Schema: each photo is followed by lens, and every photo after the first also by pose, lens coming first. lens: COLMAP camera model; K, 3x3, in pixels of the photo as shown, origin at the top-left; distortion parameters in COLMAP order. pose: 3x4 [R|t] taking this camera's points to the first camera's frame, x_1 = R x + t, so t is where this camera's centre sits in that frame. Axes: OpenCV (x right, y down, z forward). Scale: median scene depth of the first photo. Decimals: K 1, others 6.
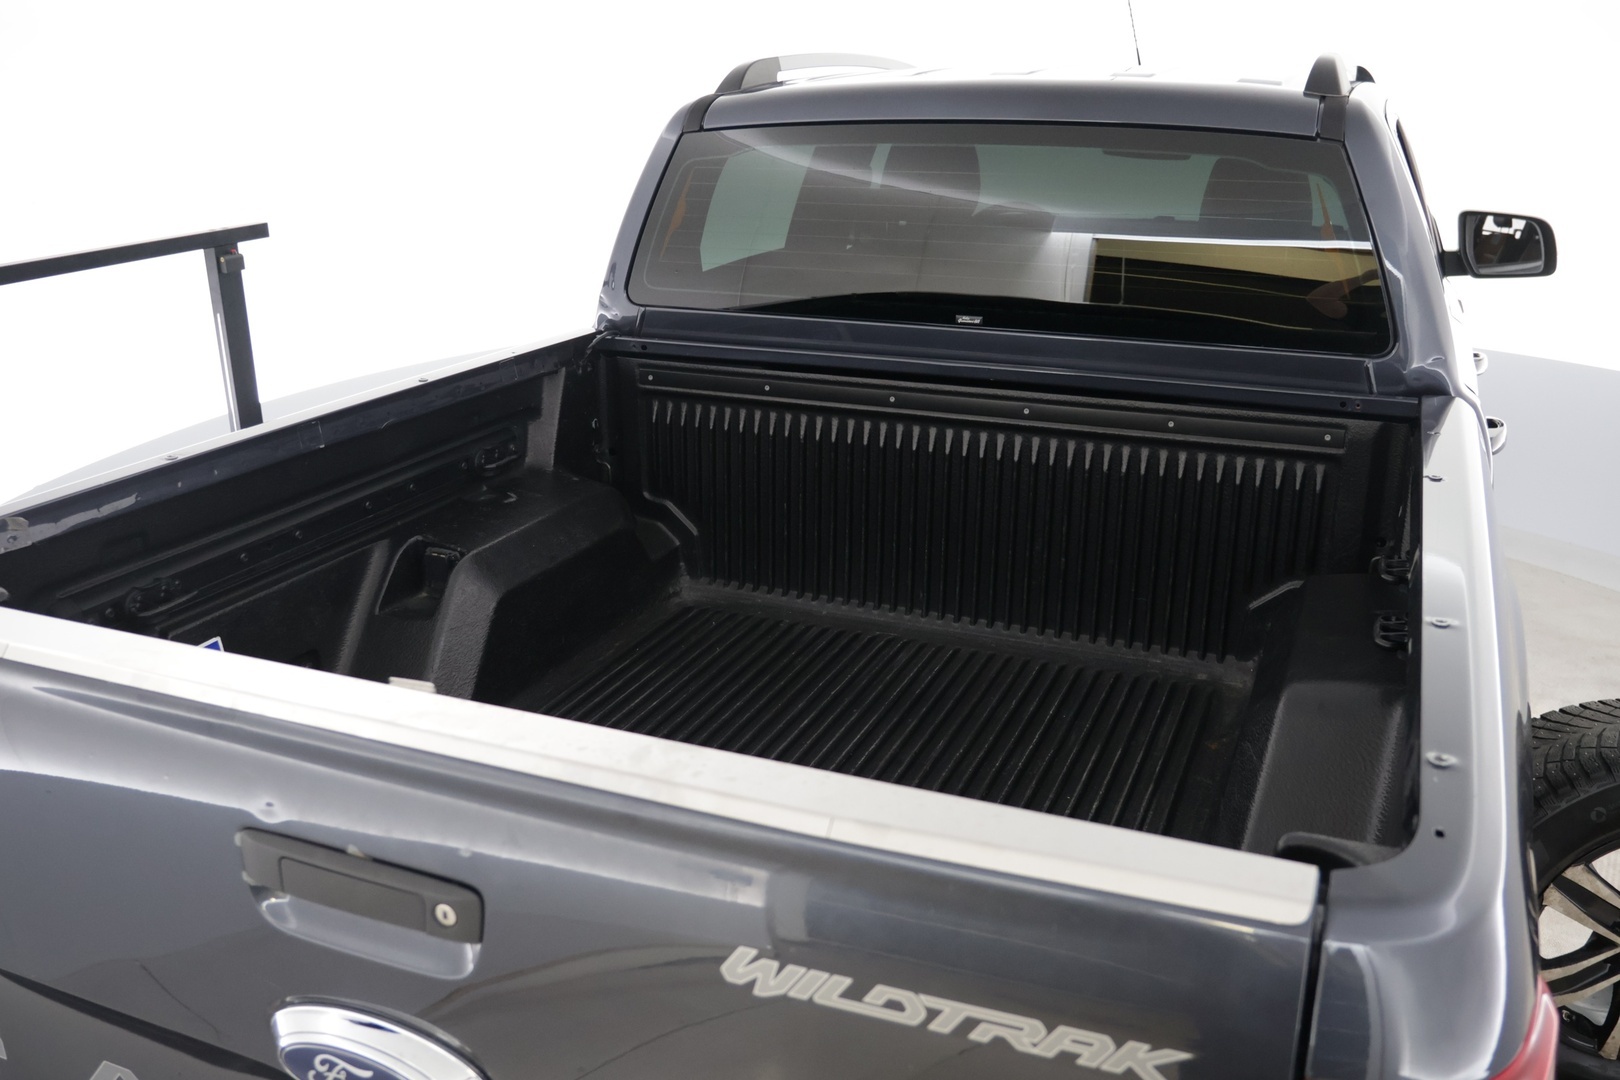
lens RADIAL K [[1403.2, 0, 812.5], [0, 1403.2, 540.4], [0, 0, 1]] dist [-0.006207, 0.004868]
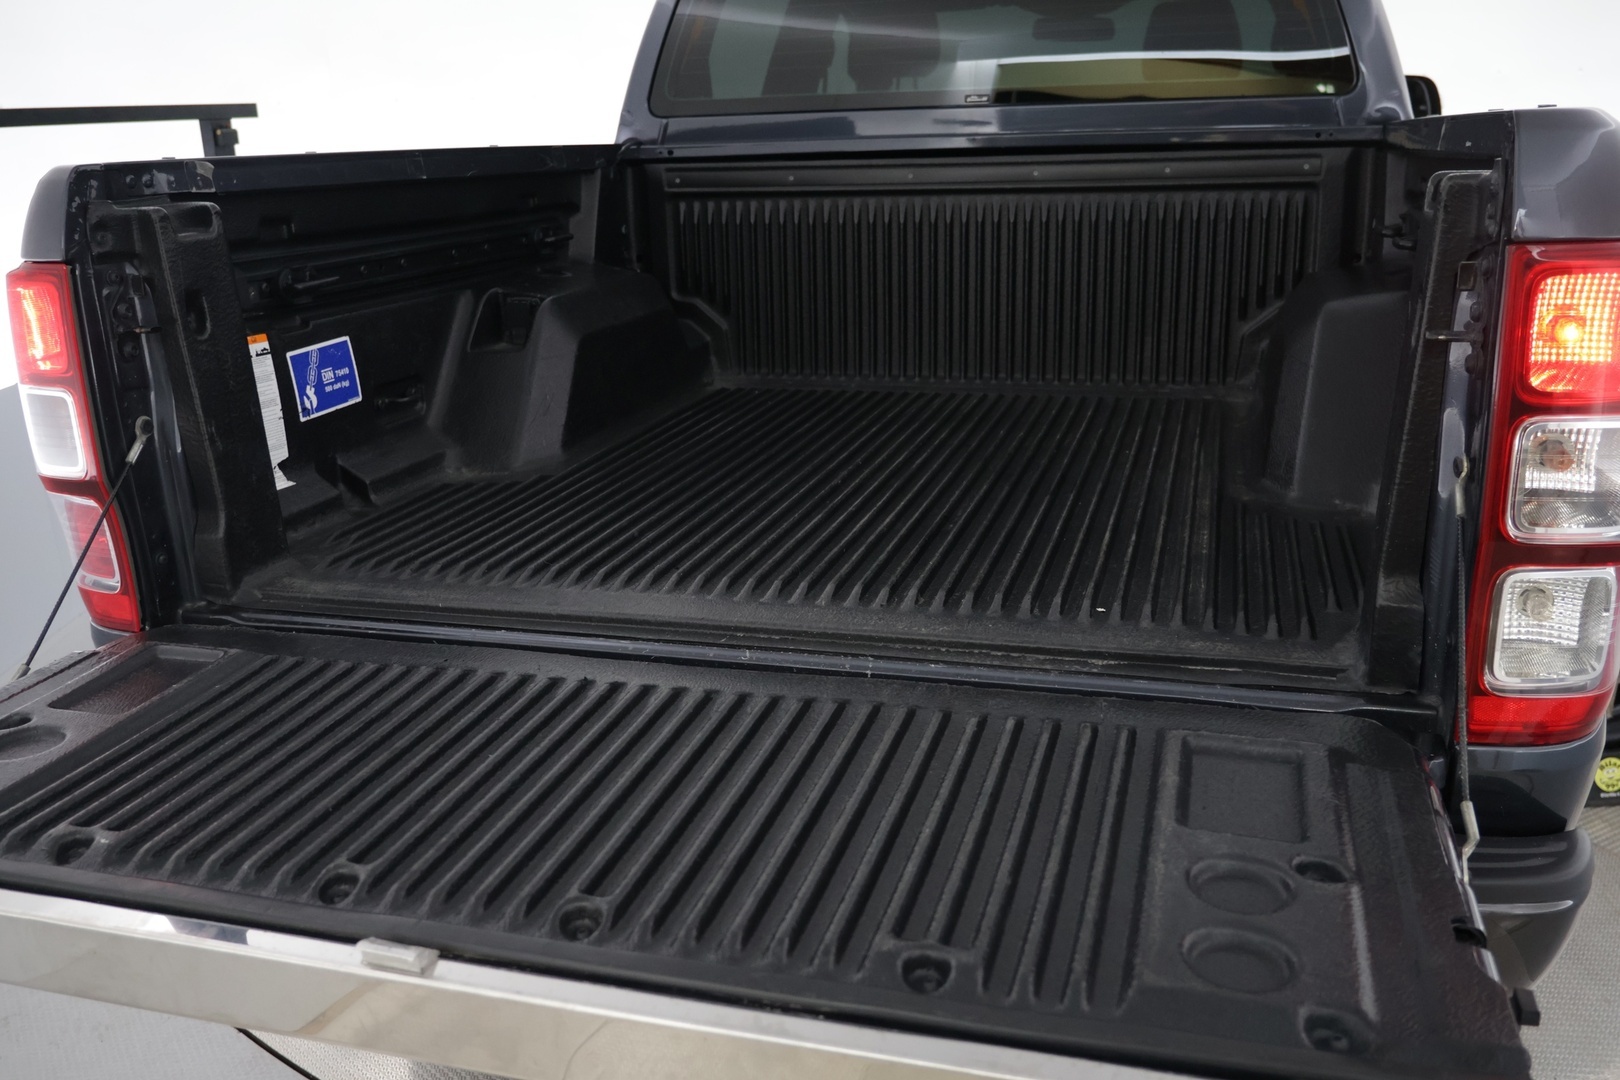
lens RADIAL K [[1403.2, 0, 807.5], [0, 1403.2, 541.9], [0, 0, 1]] dist [-0.006207, 0.004868]
pose [[0.992269, -0.056469, 0.110517, -0.151642], [0.062556, 0.996665, -0.052401, 0.224025], [-0.107190, 0.058909, 0.992492, -0.062560]]
